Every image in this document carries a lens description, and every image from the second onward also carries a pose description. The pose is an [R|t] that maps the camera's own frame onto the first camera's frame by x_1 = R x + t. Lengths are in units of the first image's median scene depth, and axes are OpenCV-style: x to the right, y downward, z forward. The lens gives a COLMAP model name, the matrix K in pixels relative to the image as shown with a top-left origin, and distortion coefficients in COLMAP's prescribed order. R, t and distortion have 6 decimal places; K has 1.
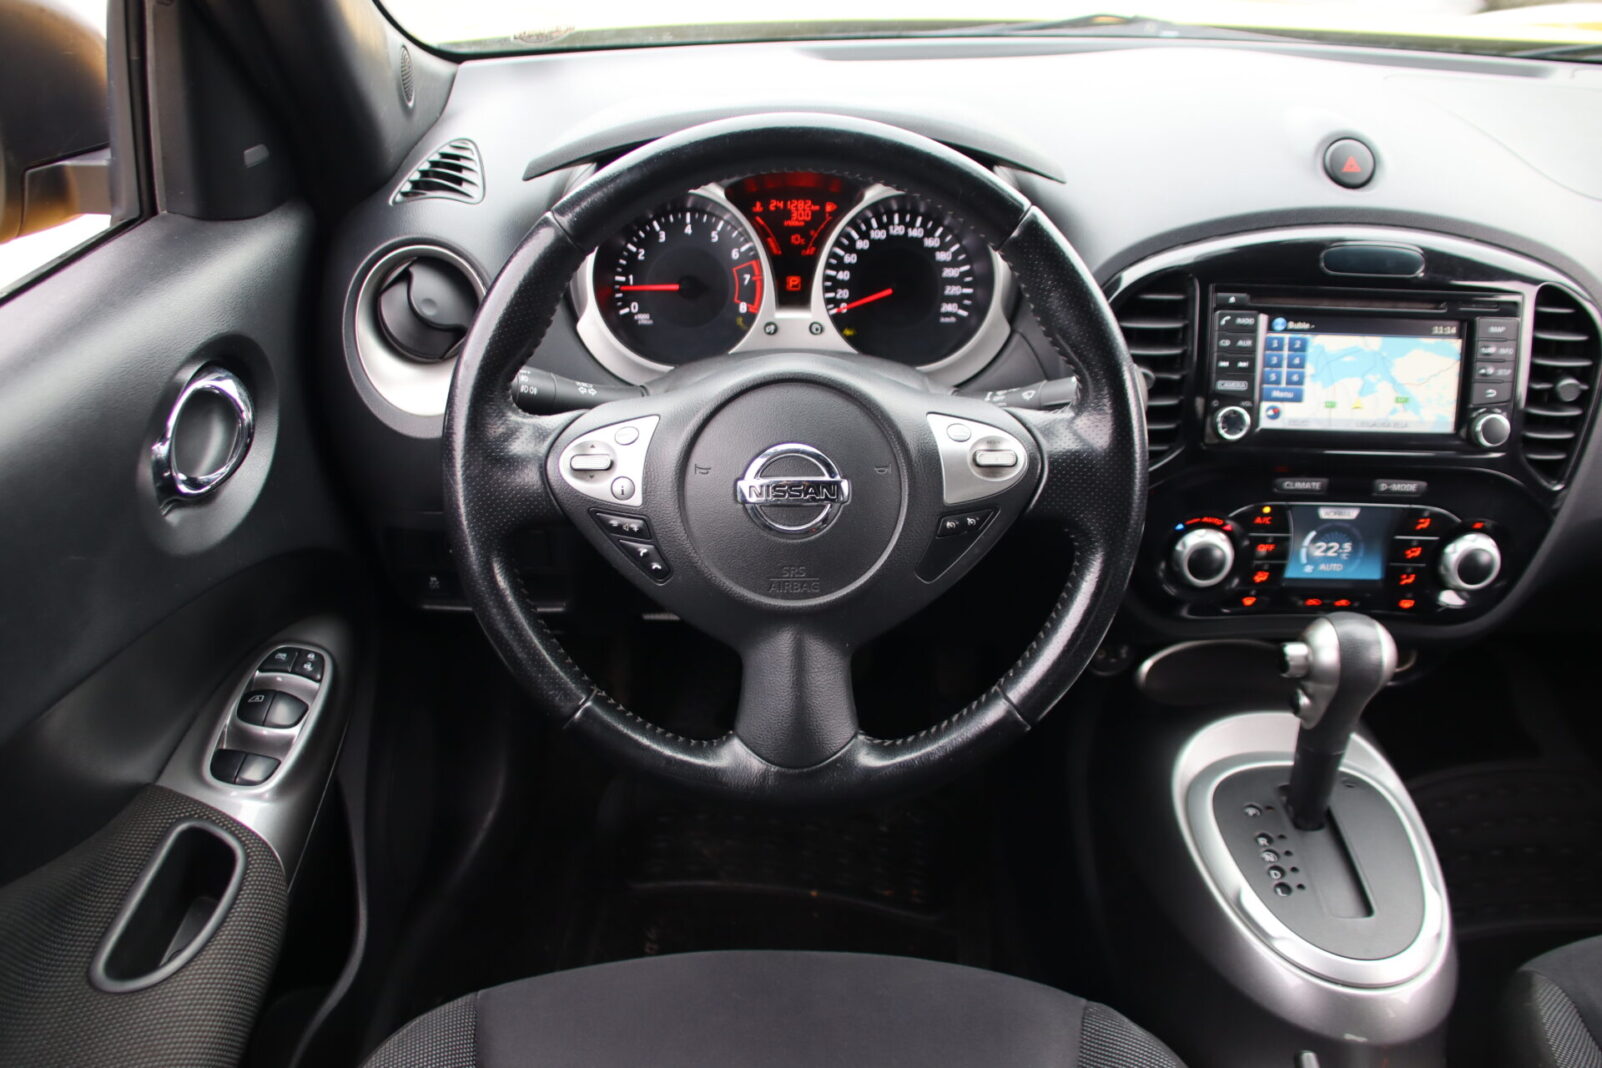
lens RADIAL K [[1468.4, 0, 787.0], [0, 1468.4, 569.3], [0, 0, 1]] dist [-0.139045, 0.077867]
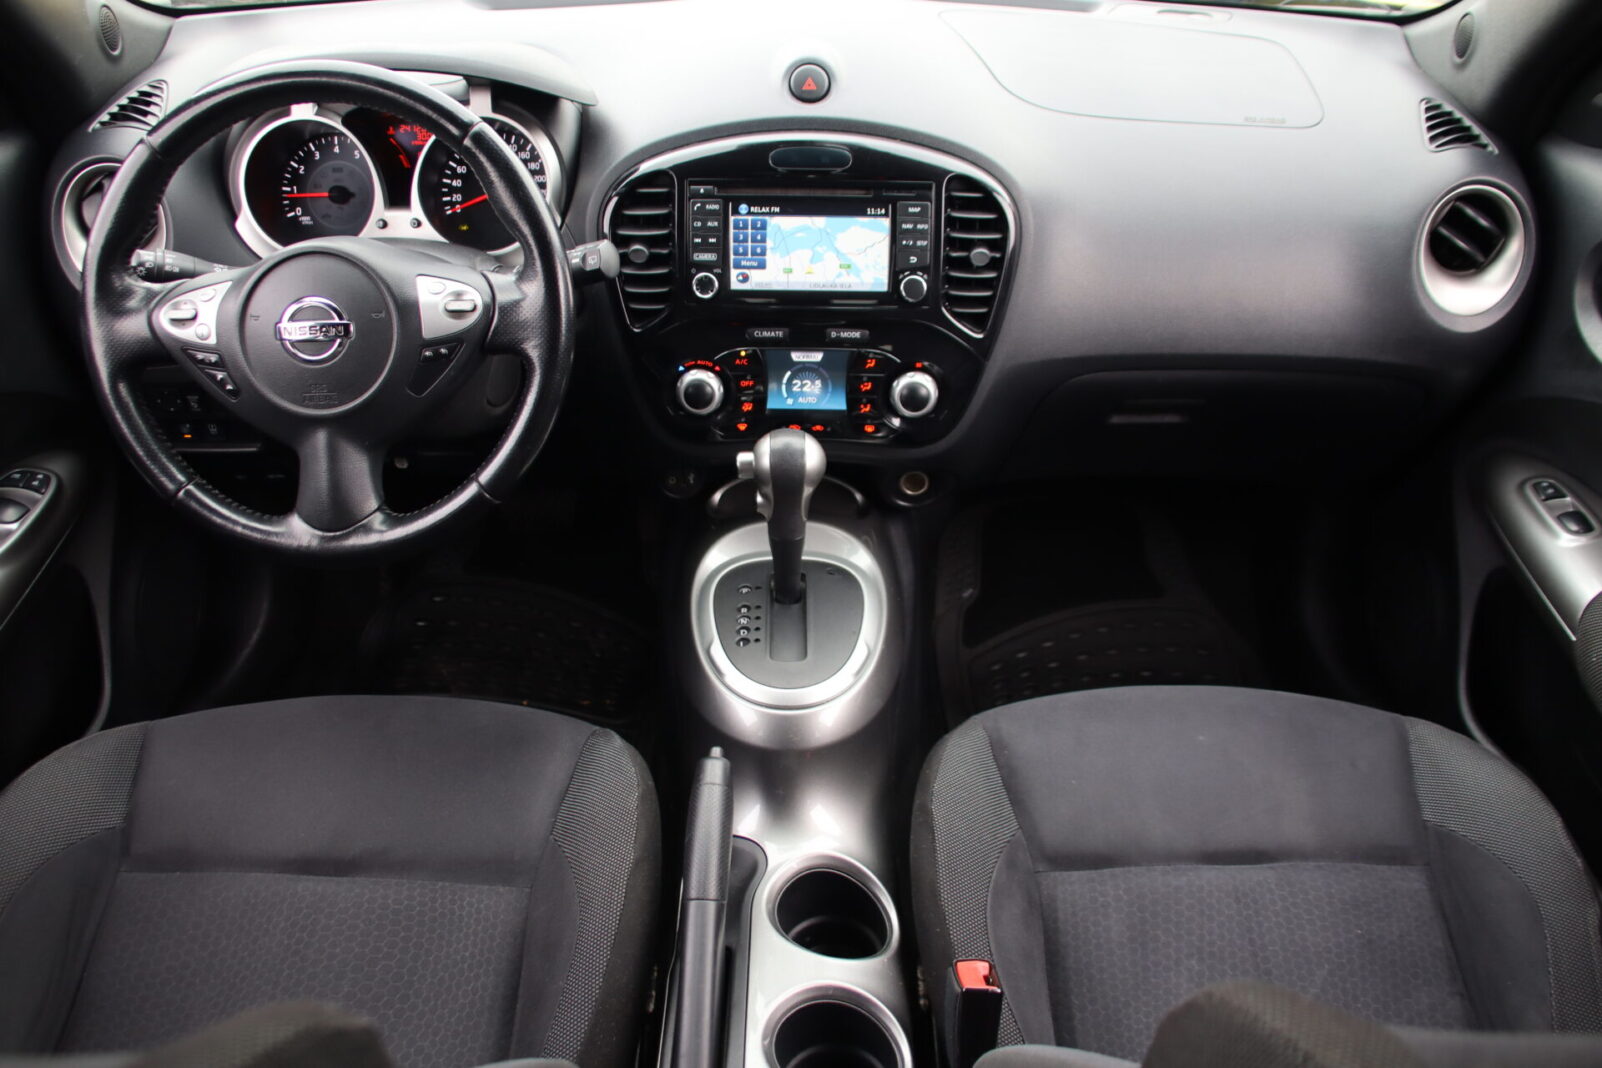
lens RADIAL K [[1468.4, 0, 849.2], [0, 1468.4, 589.8], [0, 0, 1]] dist [-0.139045, 0.077867]
pose [[0.999923, -0.004180, 0.011694, 0.390715], [0.003595, 0.998761, 0.049630, 0.100501], [-0.011887, -0.049584, 0.998699, -0.304026]]
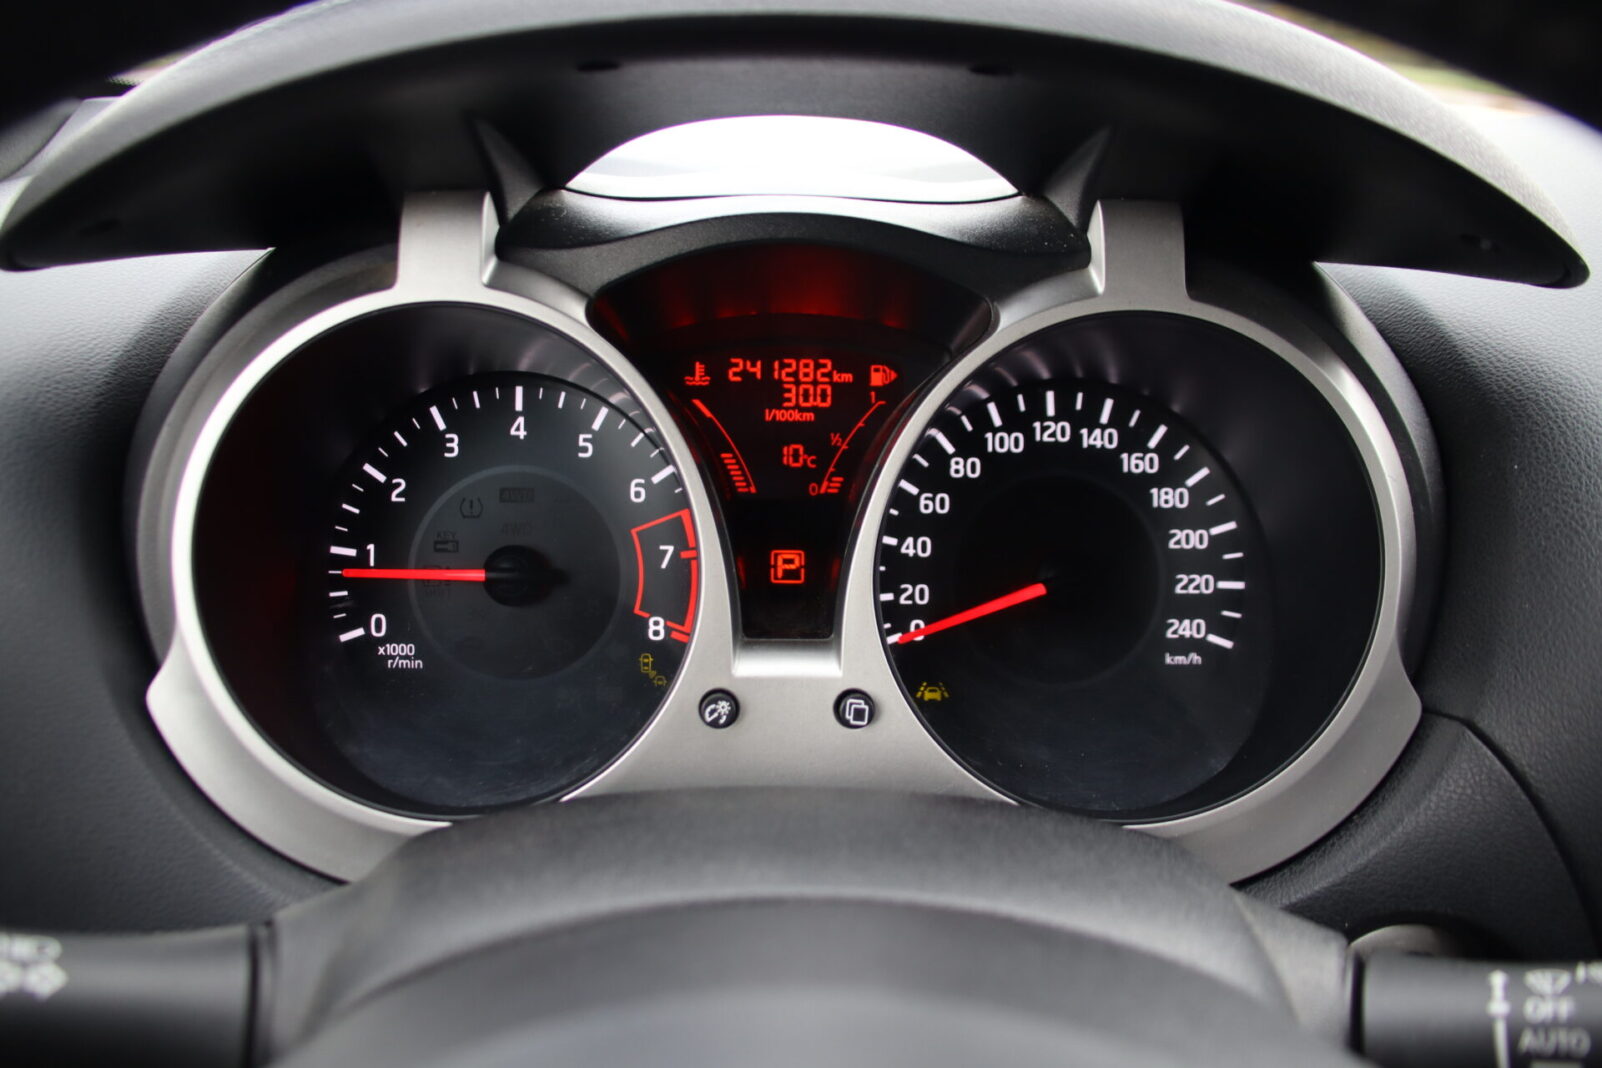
lens RADIAL K [[1220.2, 0, 791.6], [0, 1220.2, 507.0], [0, 0, 1]] dist [-0.130137, -0.000853]
pose [[0.999956, 0.004022, 0.008529, 0.002910], [-0.002180, 0.978562, -0.205942, -0.154256], [-0.009175, 0.205915, 0.978527, 0.725265]]
